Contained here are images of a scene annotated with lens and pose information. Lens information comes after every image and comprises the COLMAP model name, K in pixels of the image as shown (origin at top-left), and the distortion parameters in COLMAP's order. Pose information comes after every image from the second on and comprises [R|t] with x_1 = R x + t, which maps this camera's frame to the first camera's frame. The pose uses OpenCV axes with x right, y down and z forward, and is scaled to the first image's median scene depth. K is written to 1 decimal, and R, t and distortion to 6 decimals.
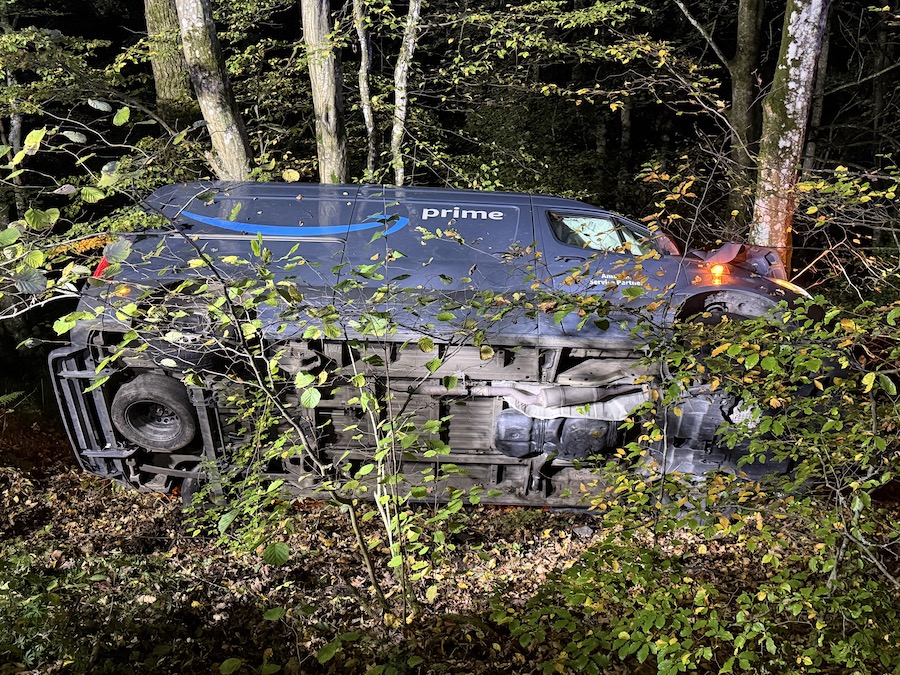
lens RADIAL K [[1049.4, 0, 450.0], [0, 1049.4, 337.5], [0, 0, 1]] dist [0.098673, -0.328113]
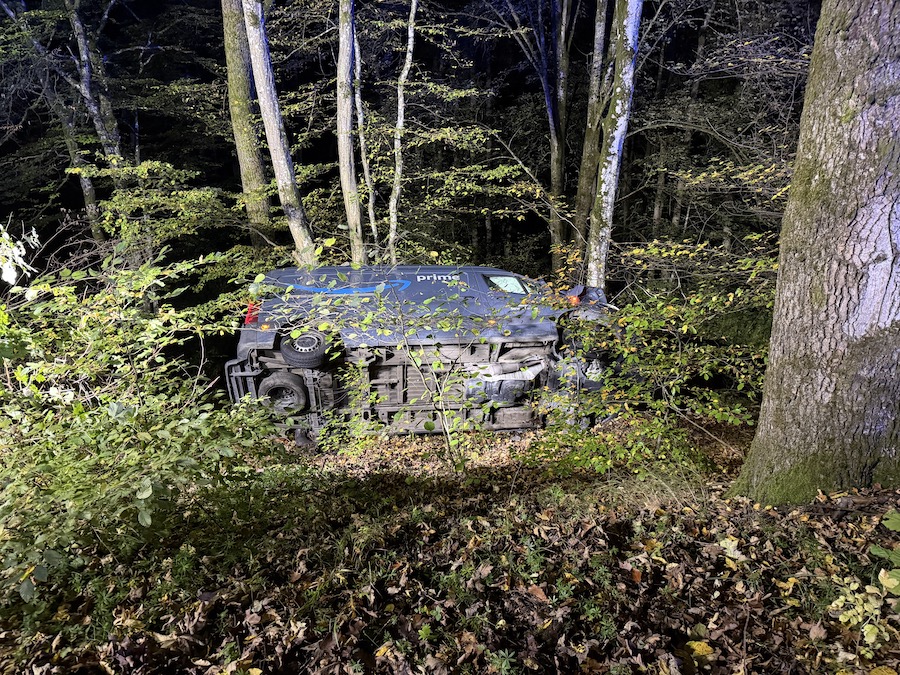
lens RADIAL K [[644.1, 0, 450.0], [0, 644.1, 337.5], [0, 0, 1]] dist [0.026719, -0.003554]
pose [[0.990260, -0.059001, 0.126110, -0.128497], [0.063639, 0.997425, -0.033071, 0.031260], [-0.123834, 0.040774, 0.991465, -0.154704]]
